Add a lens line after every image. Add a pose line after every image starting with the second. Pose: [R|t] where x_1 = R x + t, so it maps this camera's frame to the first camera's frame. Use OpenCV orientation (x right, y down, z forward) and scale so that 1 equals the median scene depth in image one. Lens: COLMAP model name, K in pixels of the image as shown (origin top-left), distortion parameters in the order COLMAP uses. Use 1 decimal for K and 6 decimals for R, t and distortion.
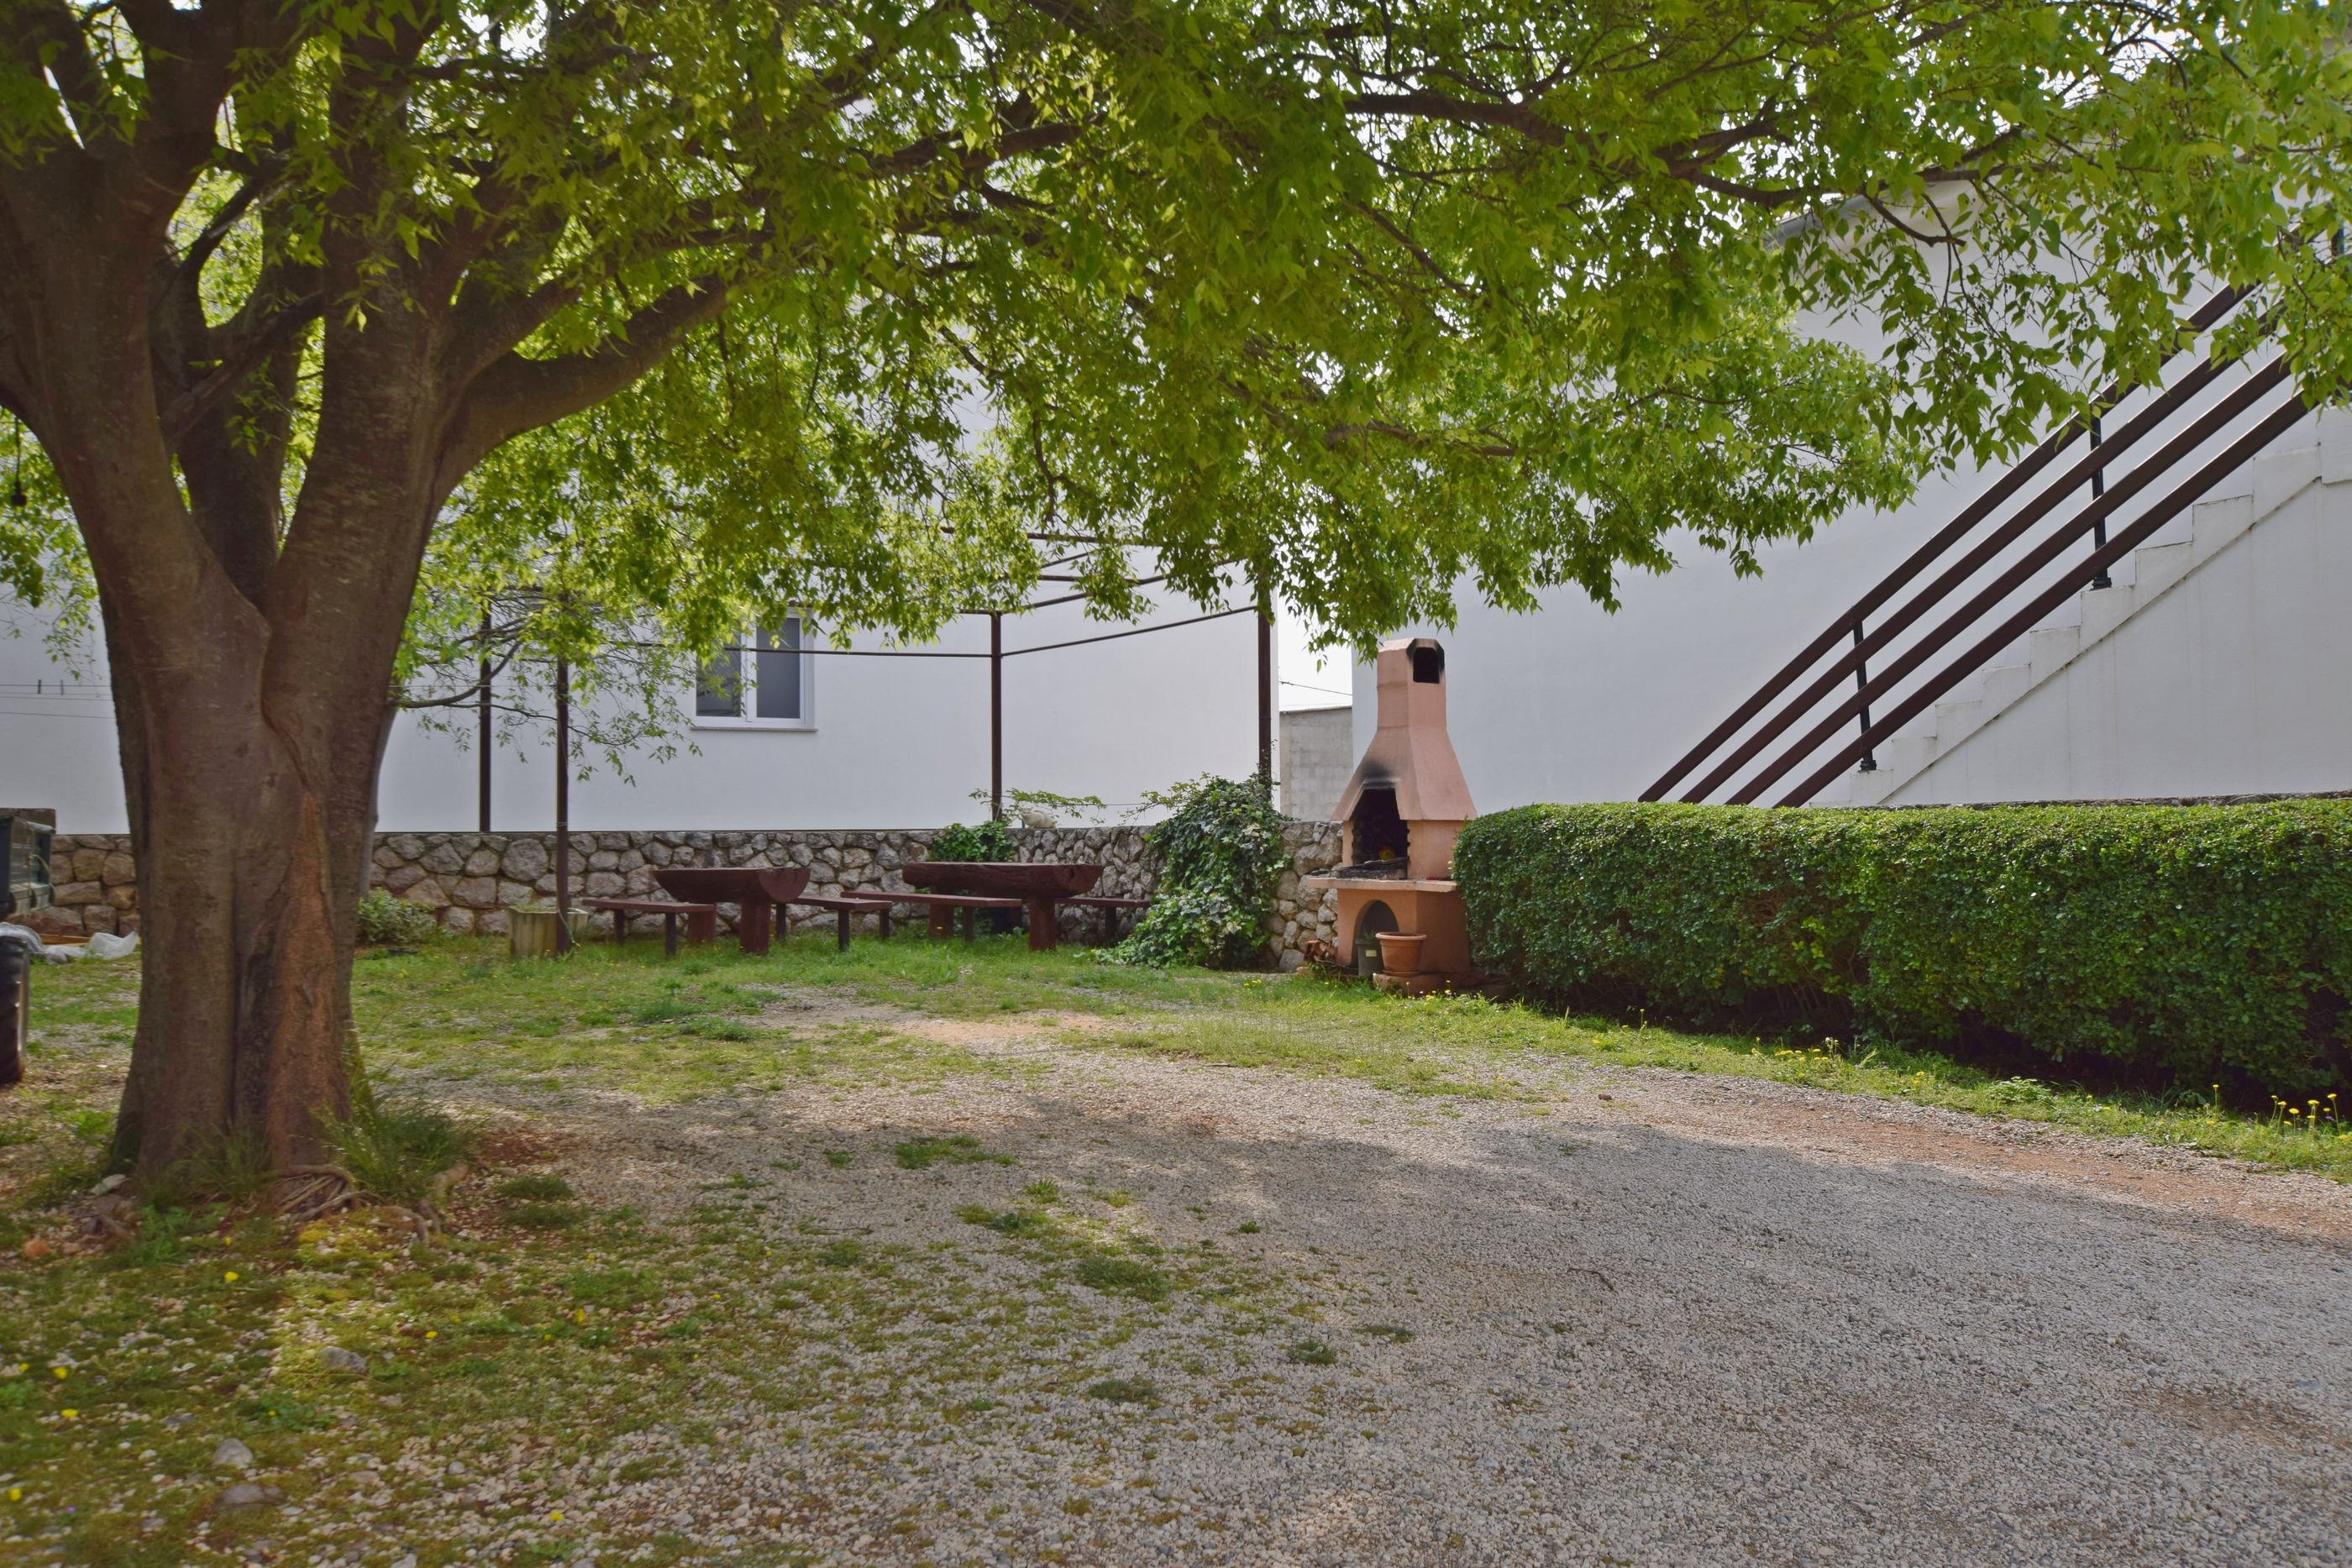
lens RADIAL K [[2081.3, 0, 1176.0], [0, 2081.3, 784.0], [0, 0, 1]] dist [-0.000676, -0.000075]
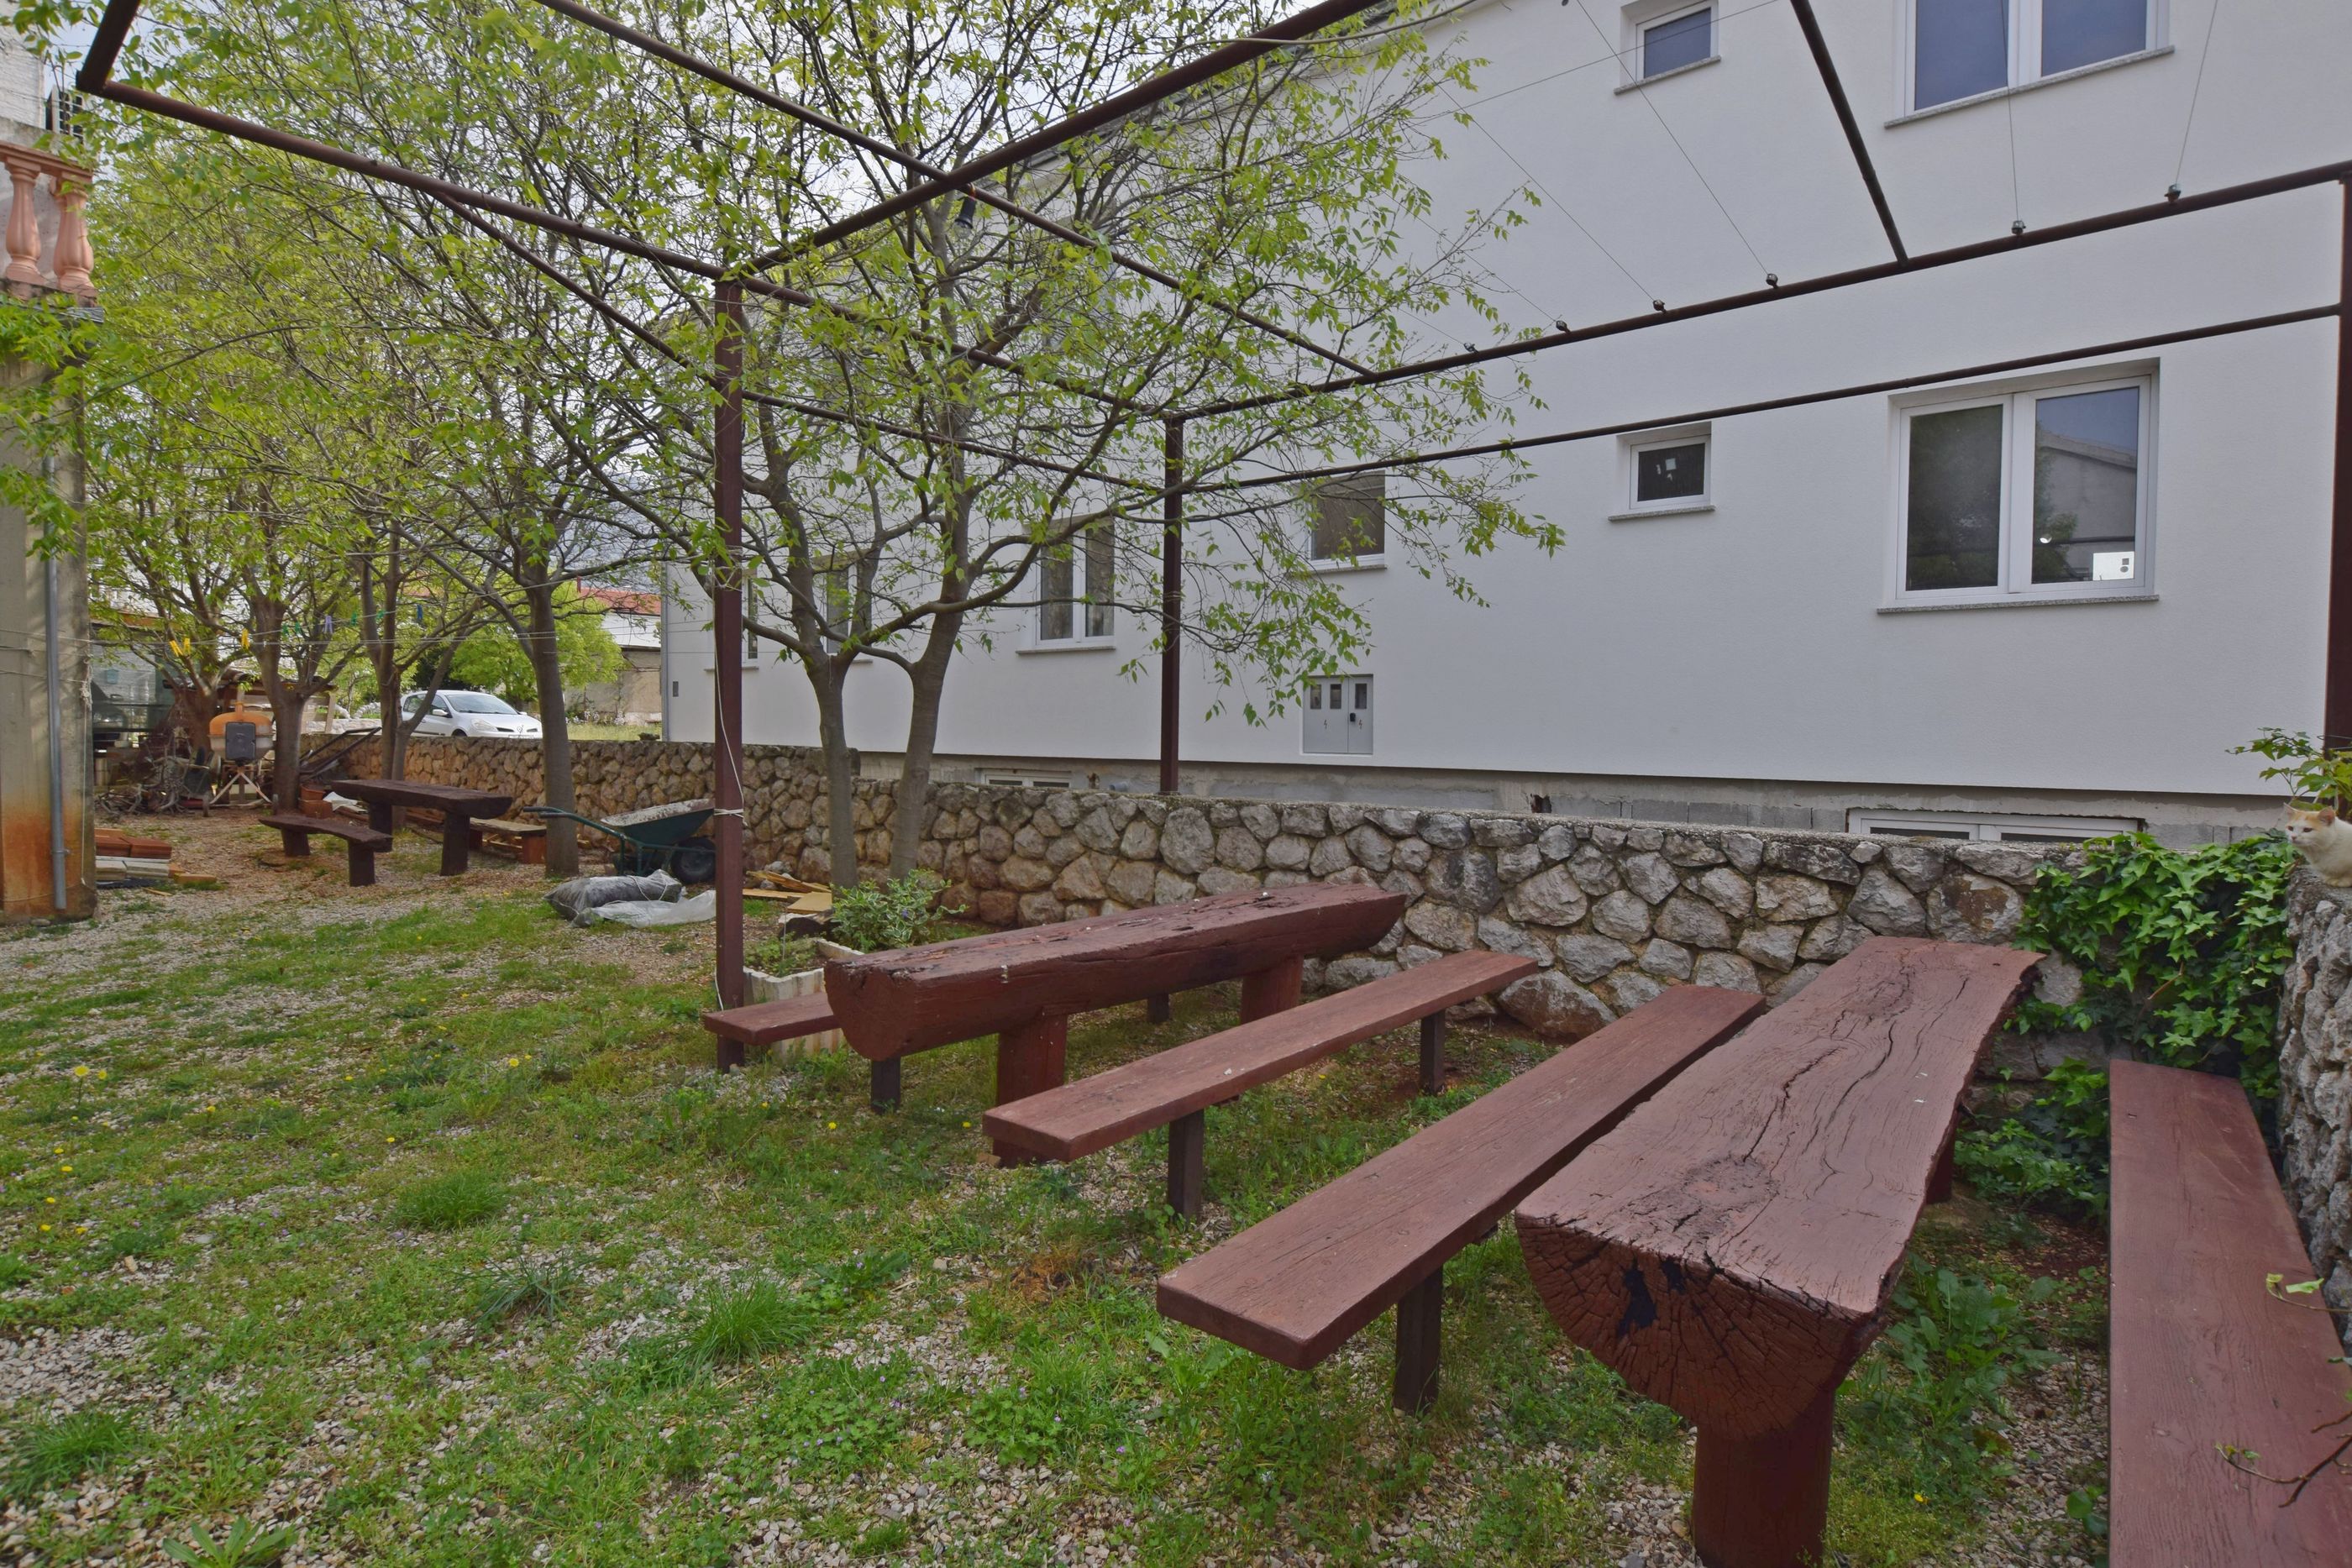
lens RADIAL K [[1122.3, 0, 1176.0], [0, 1122.3, 784.0], [0, 0, 1]] dist [-0.023041, -0.000067]
pose [[0.374646, 0.061585, -0.925120, 0.001672], [0.023039, 0.996865, 0.075692, -0.006634], [0.926882, -0.049672, 0.372053, 0.851523]]
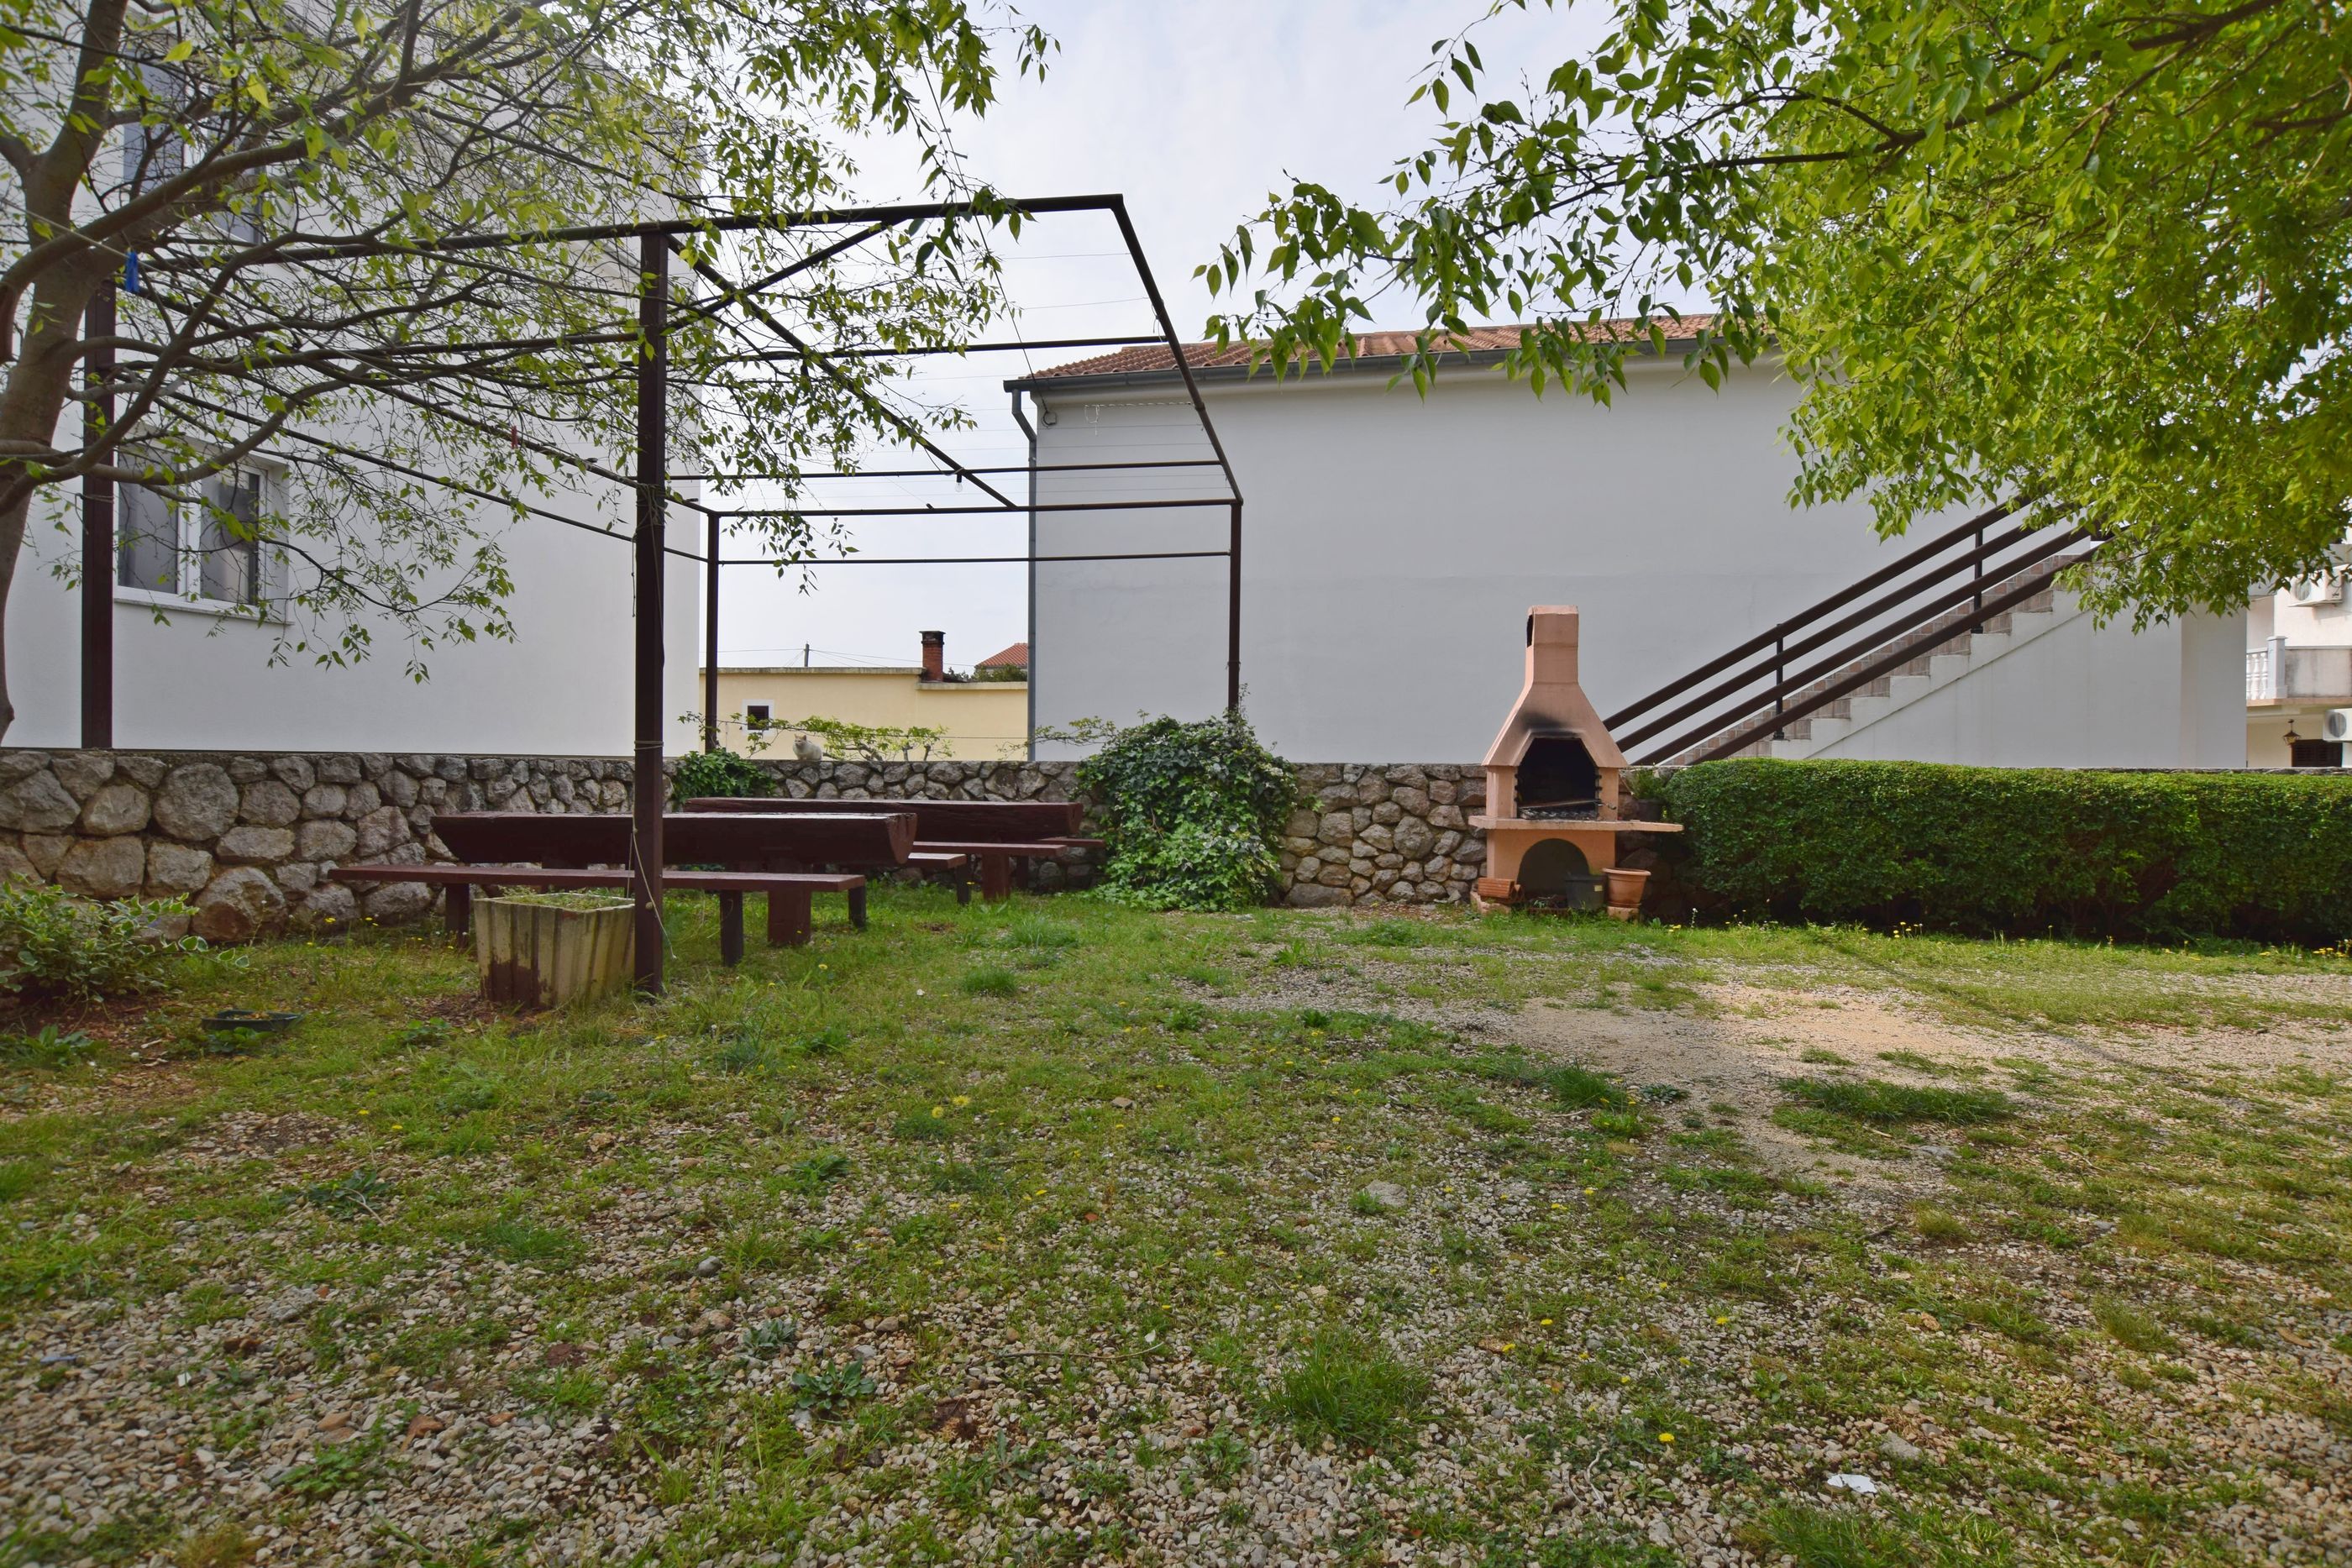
lens RADIAL K [[1122.3, 0, 1176.0], [0, 1122.3, 784.0], [0, 0, 1]] dist [-0.023041, -0.000067]
pose [[0.602710, 0.003323, 0.797953, -0.379788], [-0.037043, 0.999030, 0.023820, 0.015140], [-0.797100, -0.043915, 0.602249, 0.610815]]
